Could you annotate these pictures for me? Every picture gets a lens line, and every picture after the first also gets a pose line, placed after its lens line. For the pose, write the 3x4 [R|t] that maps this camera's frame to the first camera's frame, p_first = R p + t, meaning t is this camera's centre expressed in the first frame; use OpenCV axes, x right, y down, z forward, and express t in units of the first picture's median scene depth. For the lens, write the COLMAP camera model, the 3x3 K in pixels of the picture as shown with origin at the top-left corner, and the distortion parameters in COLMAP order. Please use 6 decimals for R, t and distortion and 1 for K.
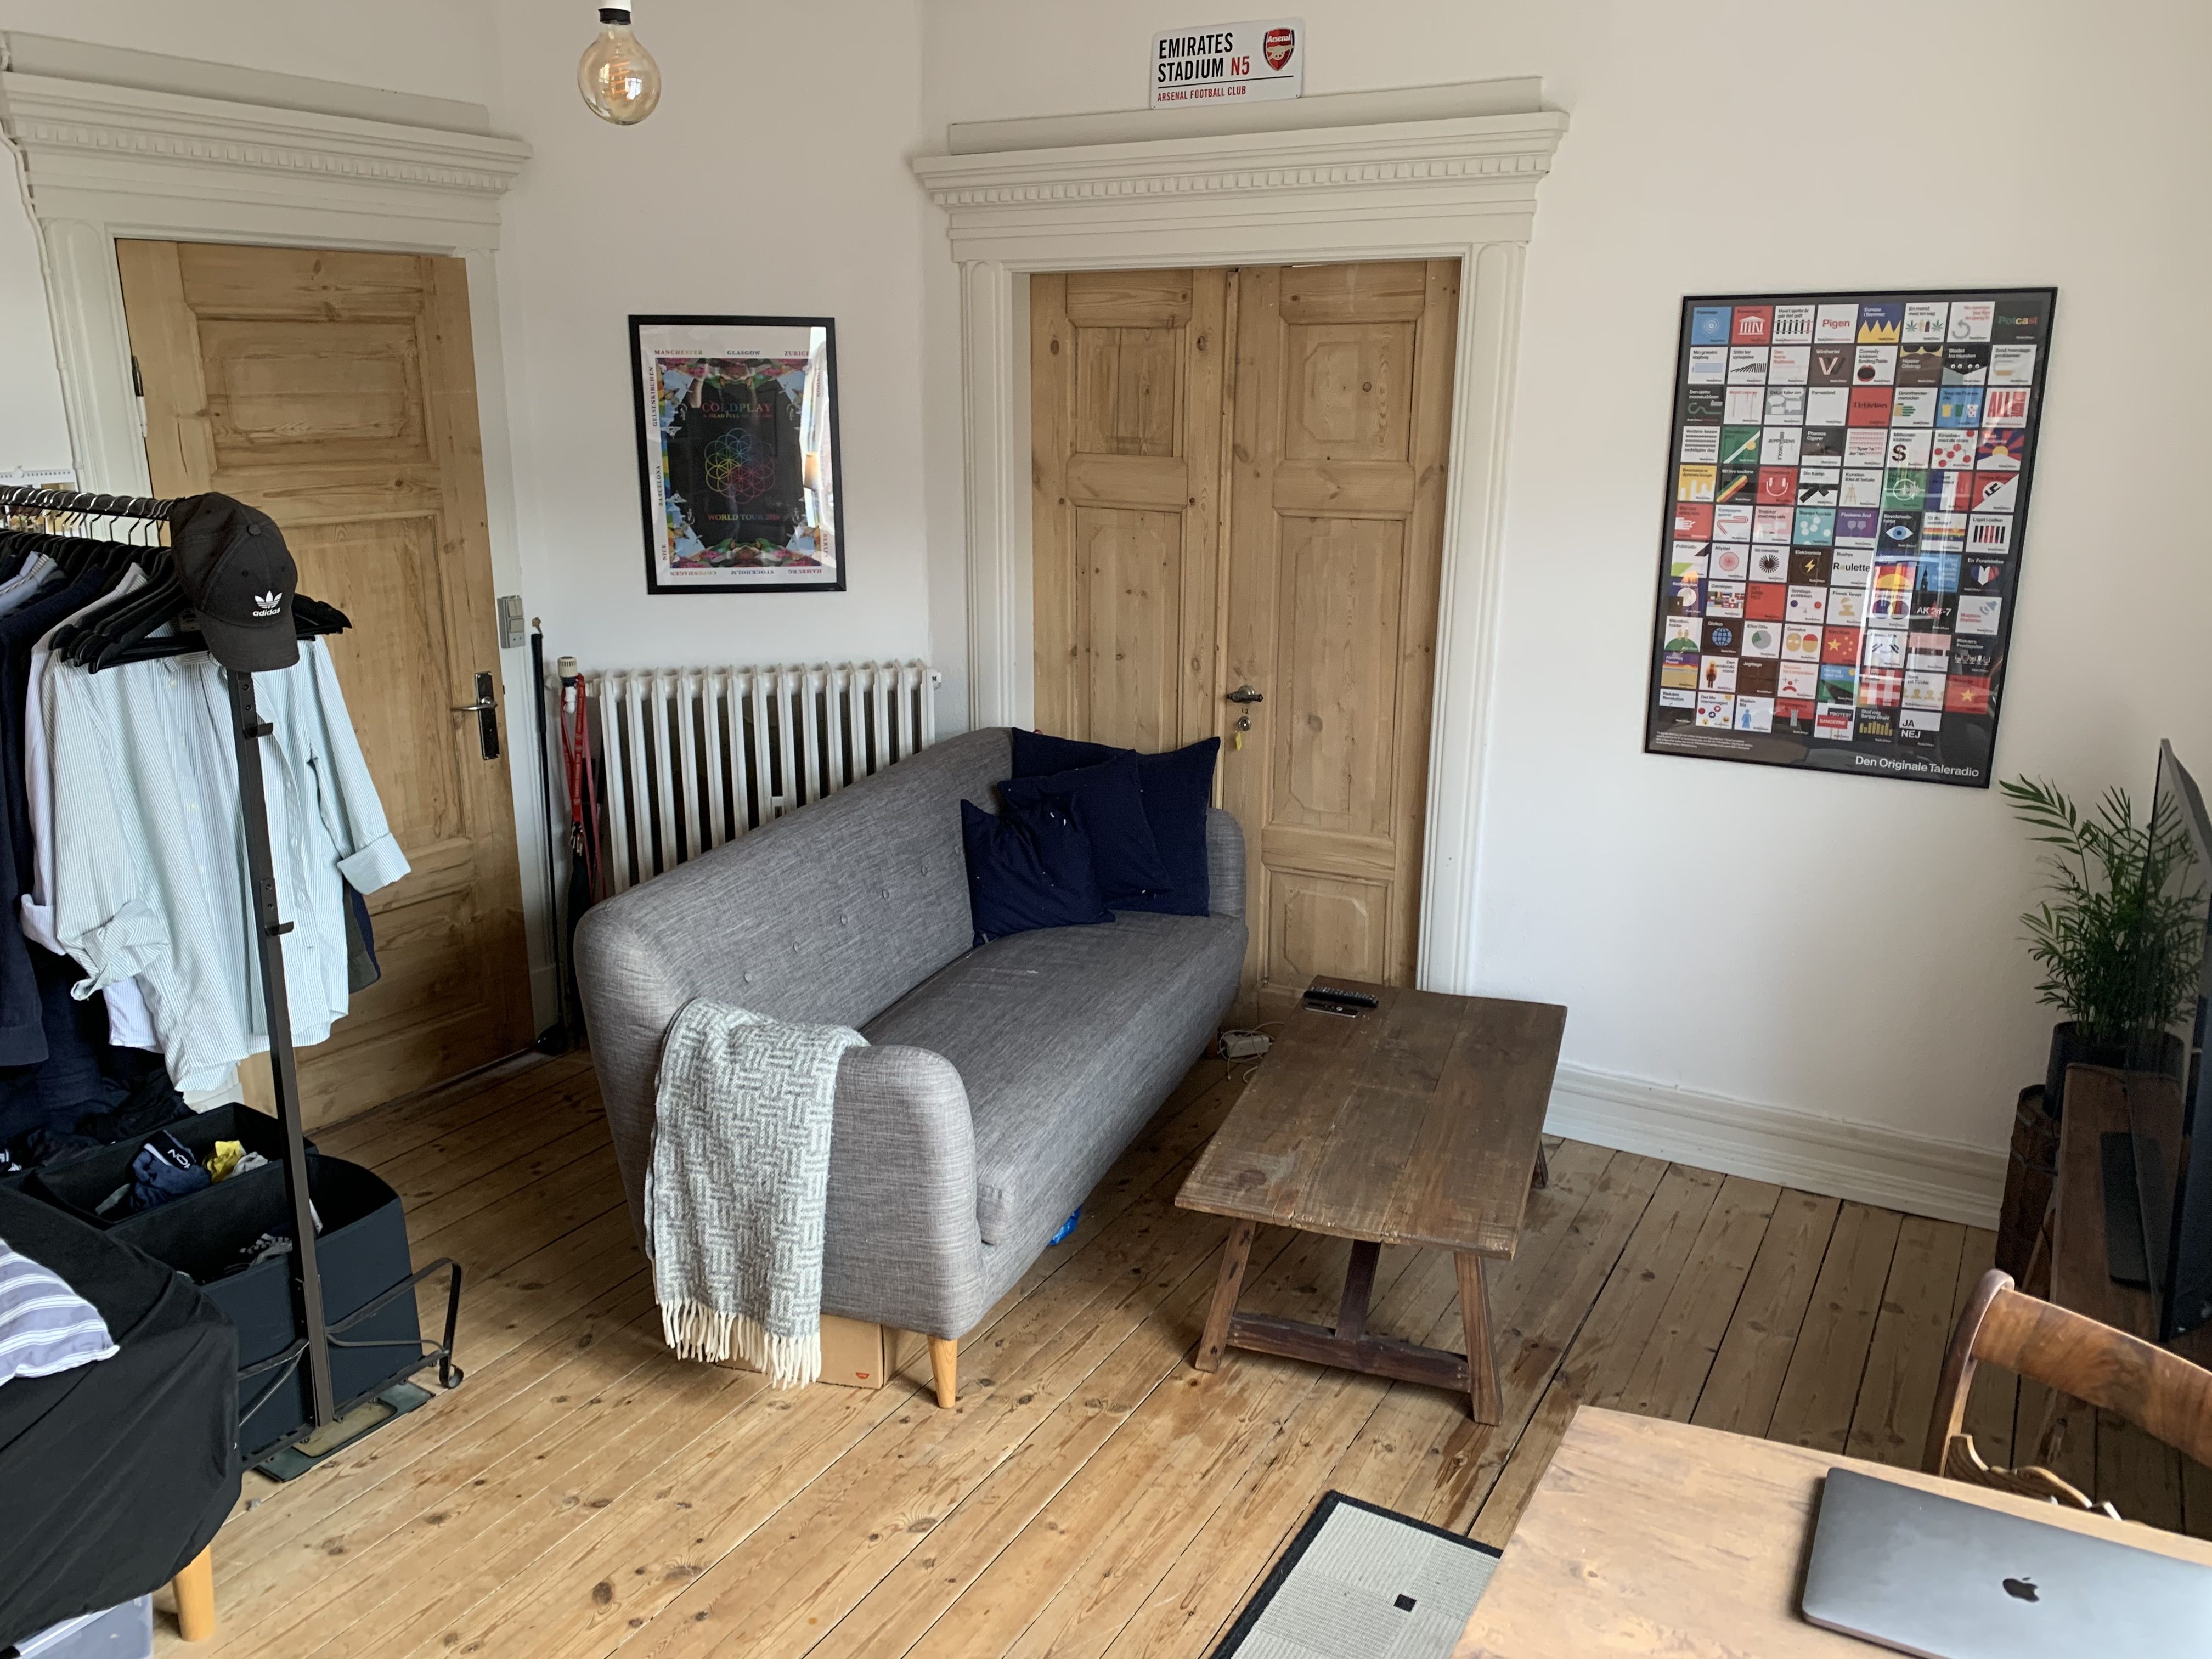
lens RADIAL K [[1665.9, 0, 1108.3], [0, 1665.9, 833.3], [0, 0, 1]] dist [0.013426, -0.004822]
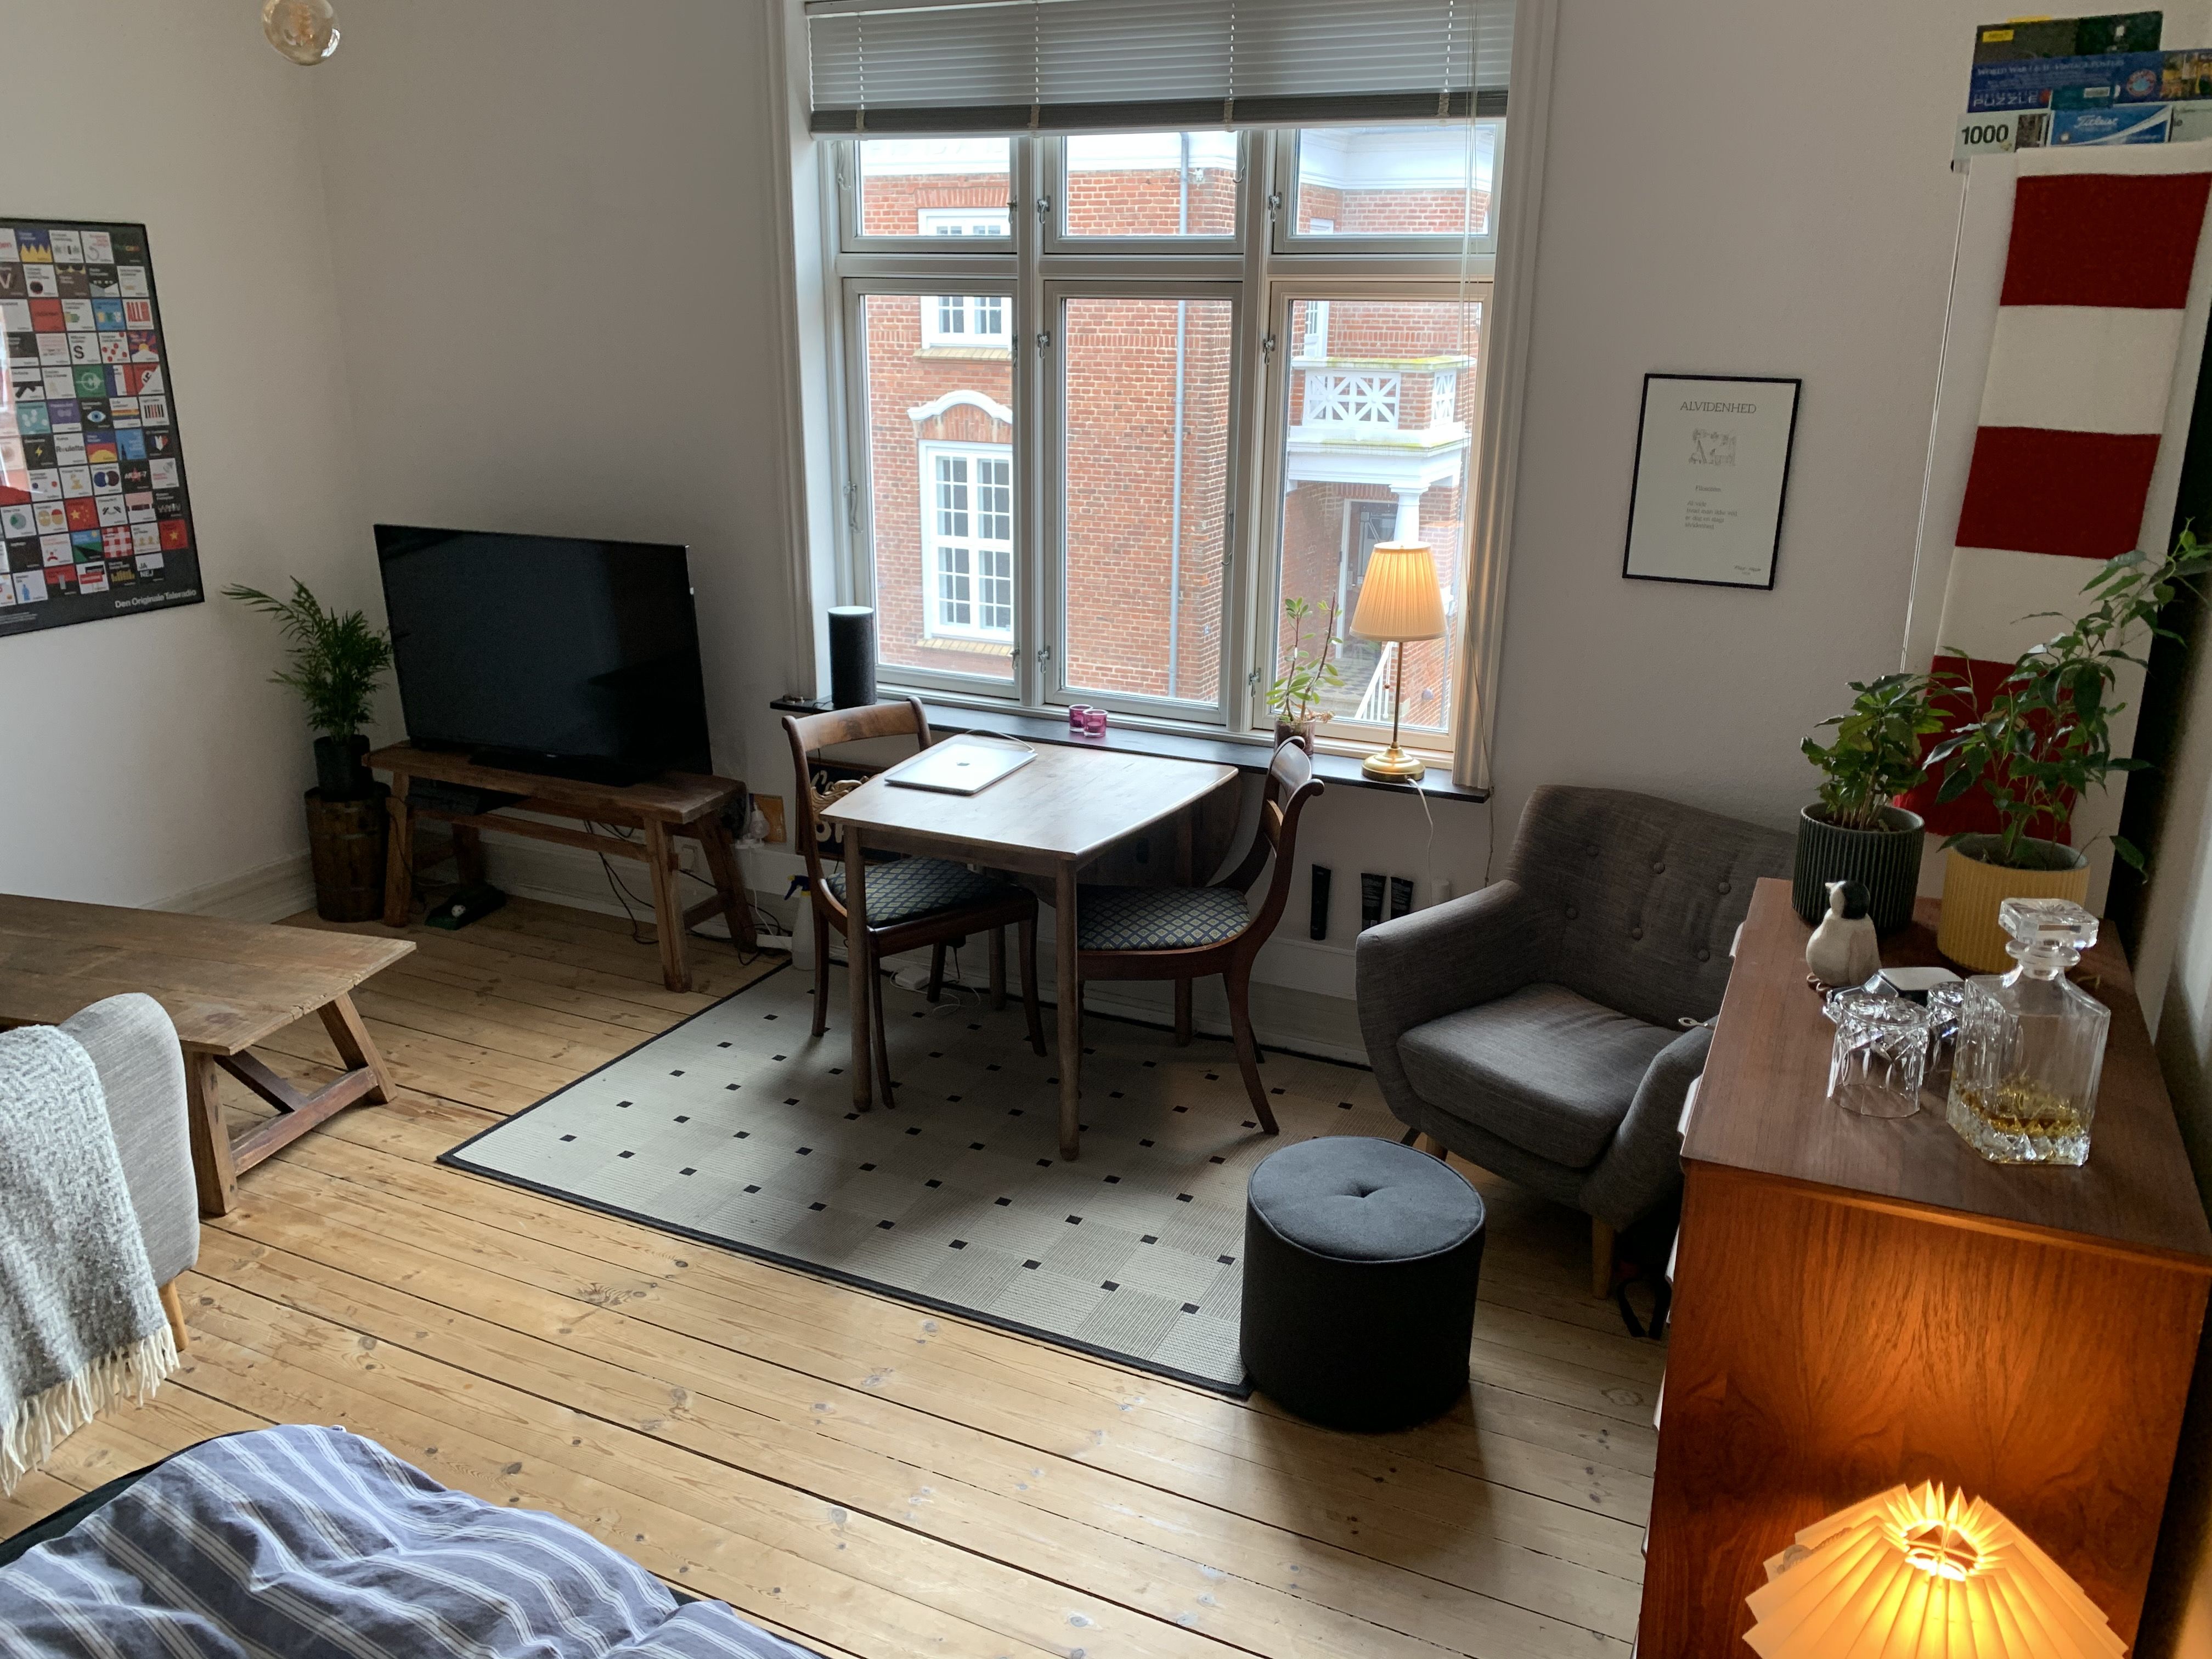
lens RADIAL K [[1665.9, 0, 1097.3], [0, 1665.9, 837.8], [0, 0, 1]] dist [0.013426, -0.004822]
pose [[-0.057506, -0.314112, 0.947643, -0.861955], [0.259063, 0.912003, 0.318020, -0.096492], [-0.964147, 0.263787, 0.028929, 0.322684]]
